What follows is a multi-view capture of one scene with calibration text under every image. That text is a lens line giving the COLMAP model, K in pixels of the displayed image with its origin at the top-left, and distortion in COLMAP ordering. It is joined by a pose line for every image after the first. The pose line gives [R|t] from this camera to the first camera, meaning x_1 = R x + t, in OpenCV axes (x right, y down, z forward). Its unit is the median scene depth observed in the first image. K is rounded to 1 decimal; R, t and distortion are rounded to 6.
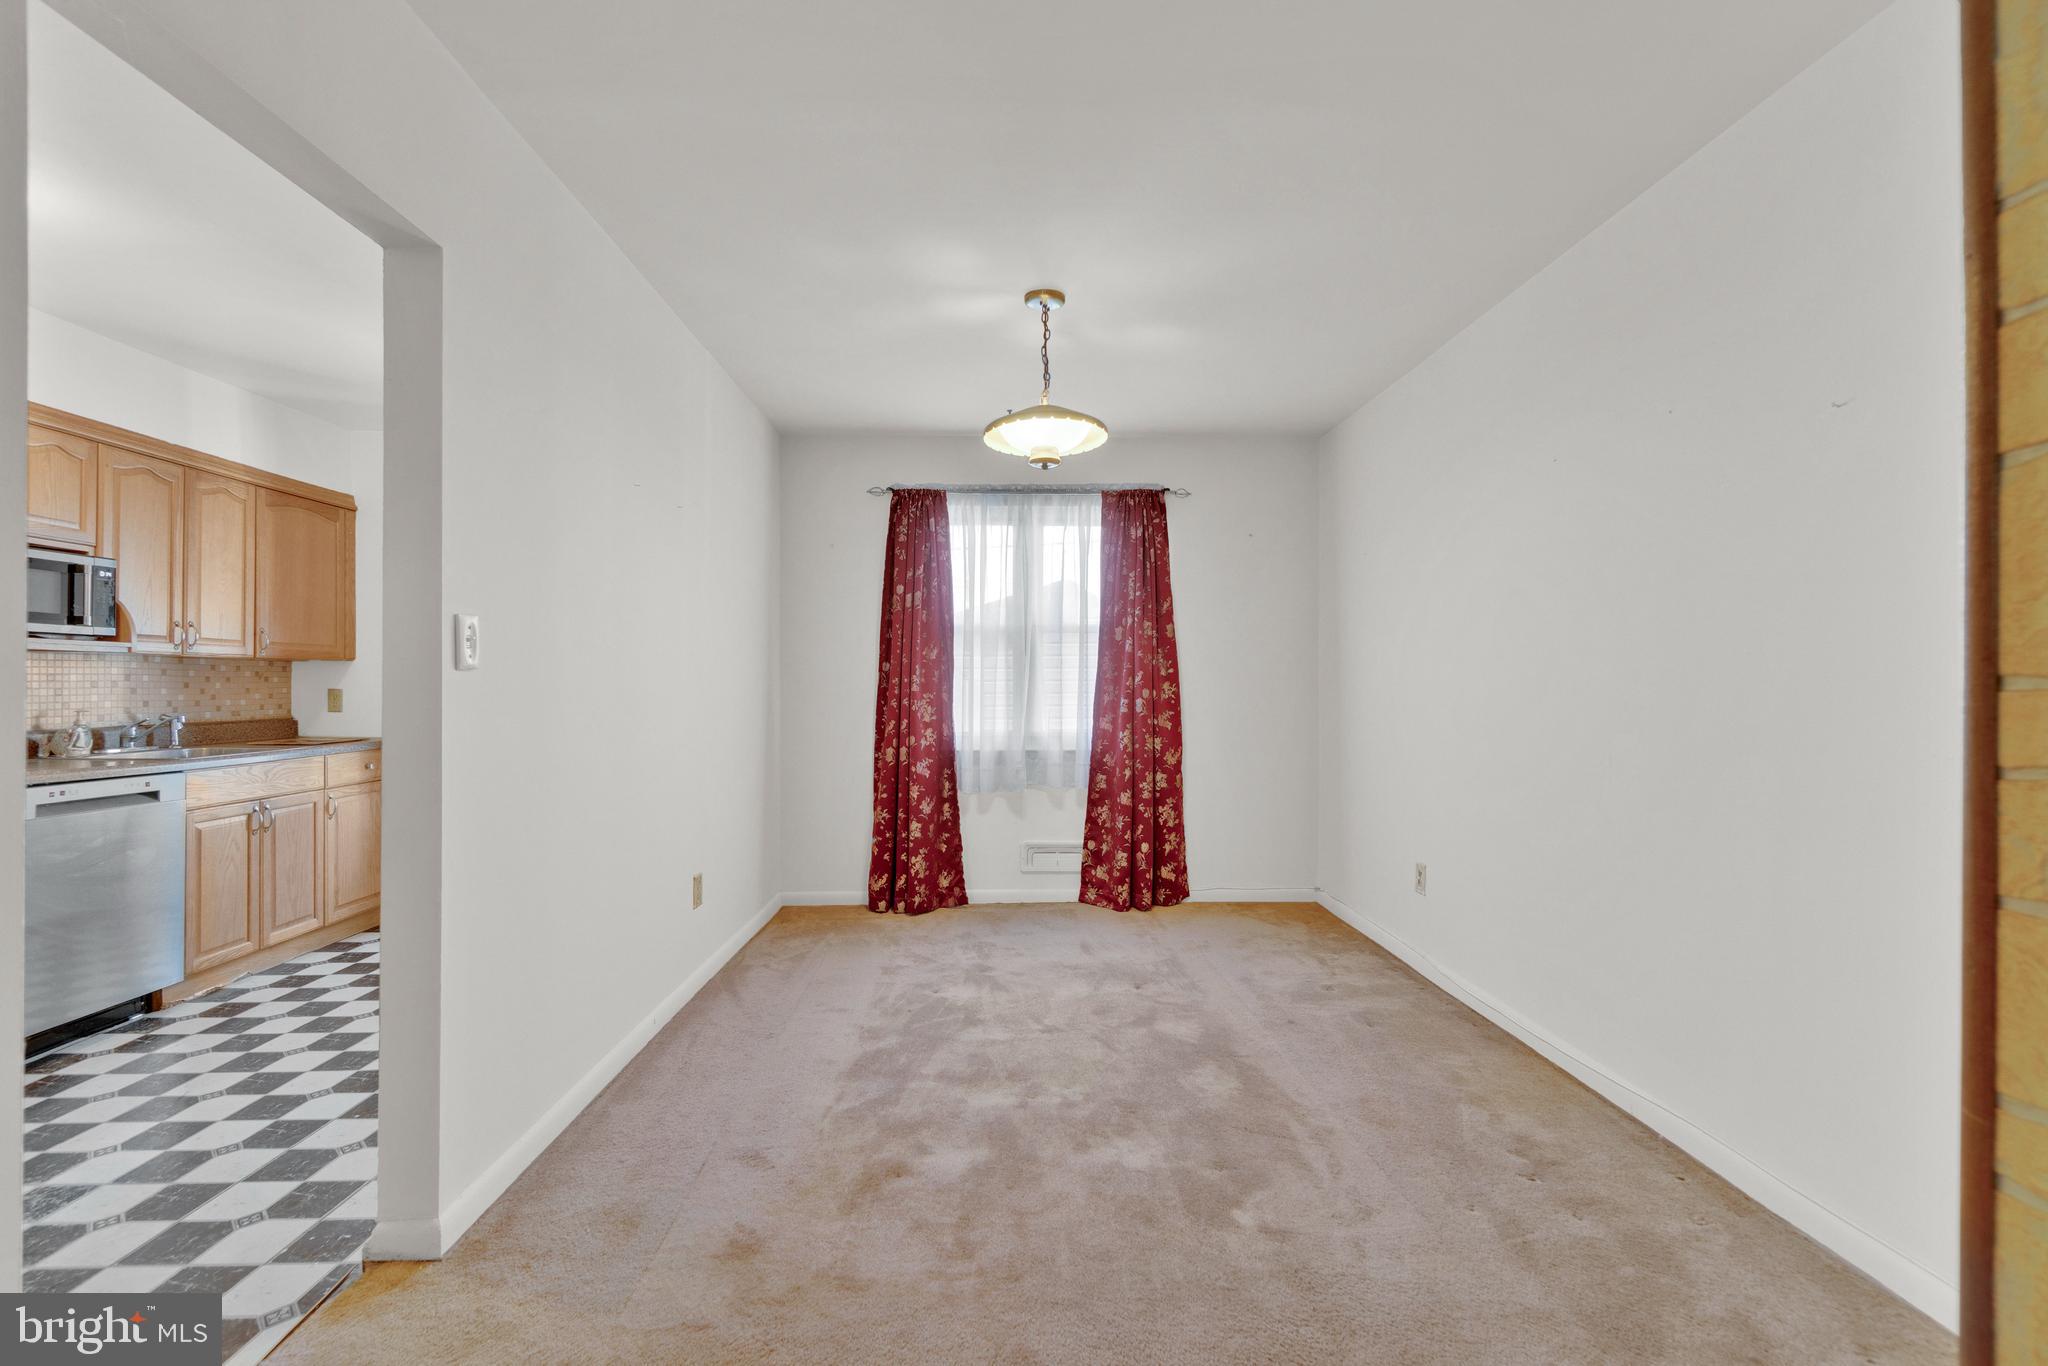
lens RADIAL K [[889.8, 0, 1031.9], [0, 889.8, 684.3], [0, 0, 1]] dist [-0.005103, 0.000531]
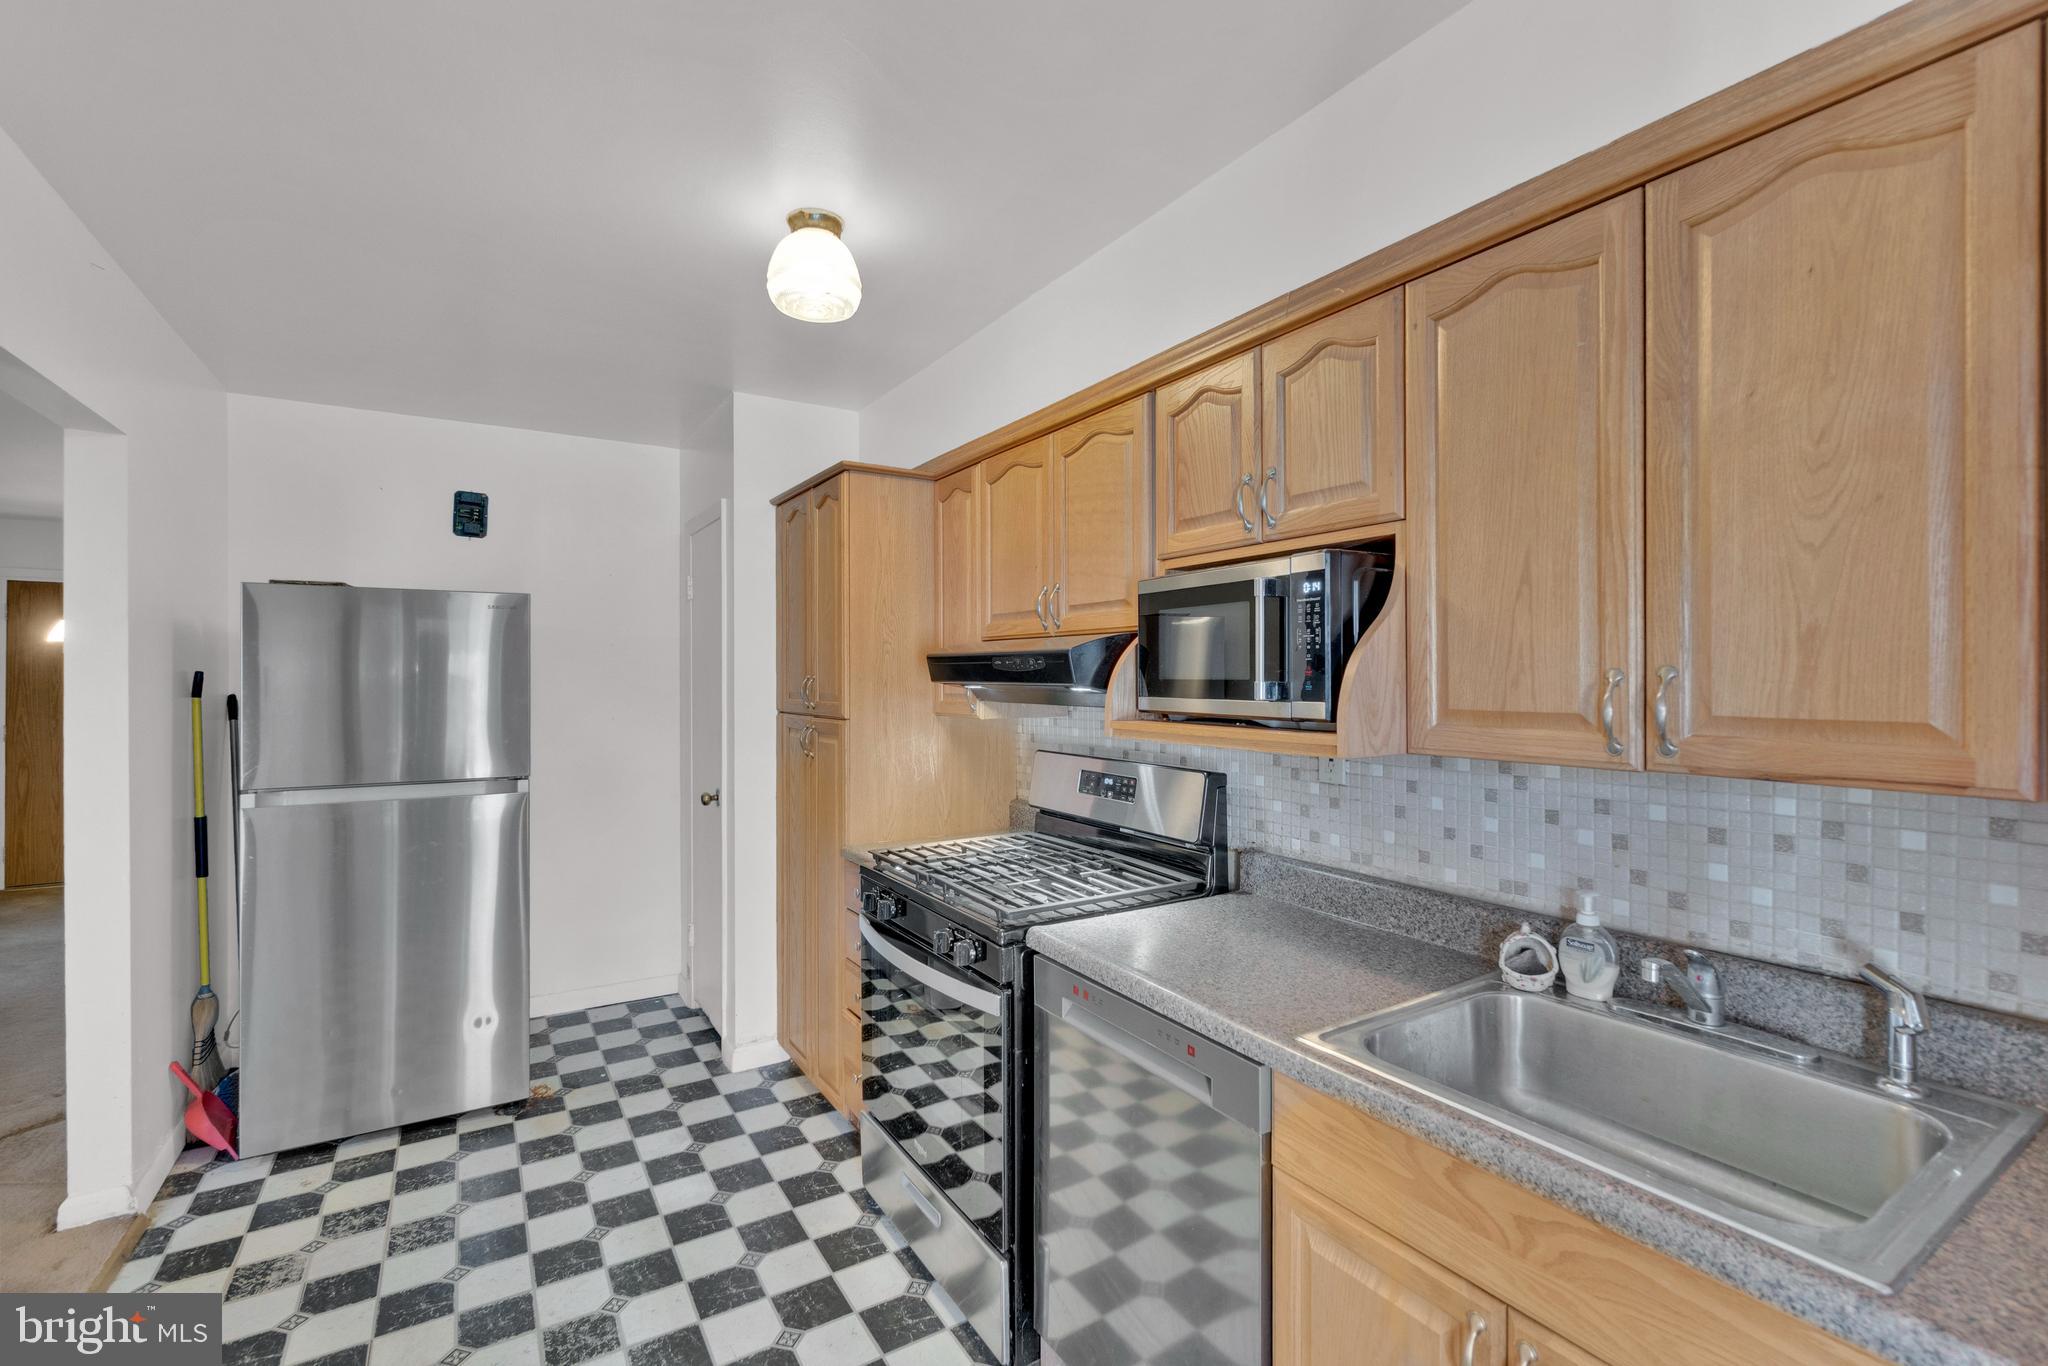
lens RADIAL K [[889.8, 0, 1007.3], [0, 889.8, 668.9], [0, 0, 1]] dist [-0.005103, 0.000531]
pose [[-0.872016, -0.001800, -0.489475, -0.602228], [0.004189, 0.999929, -0.011141, -0.068222], [0.489460, -0.011766, -0.871946, 1.175158]]
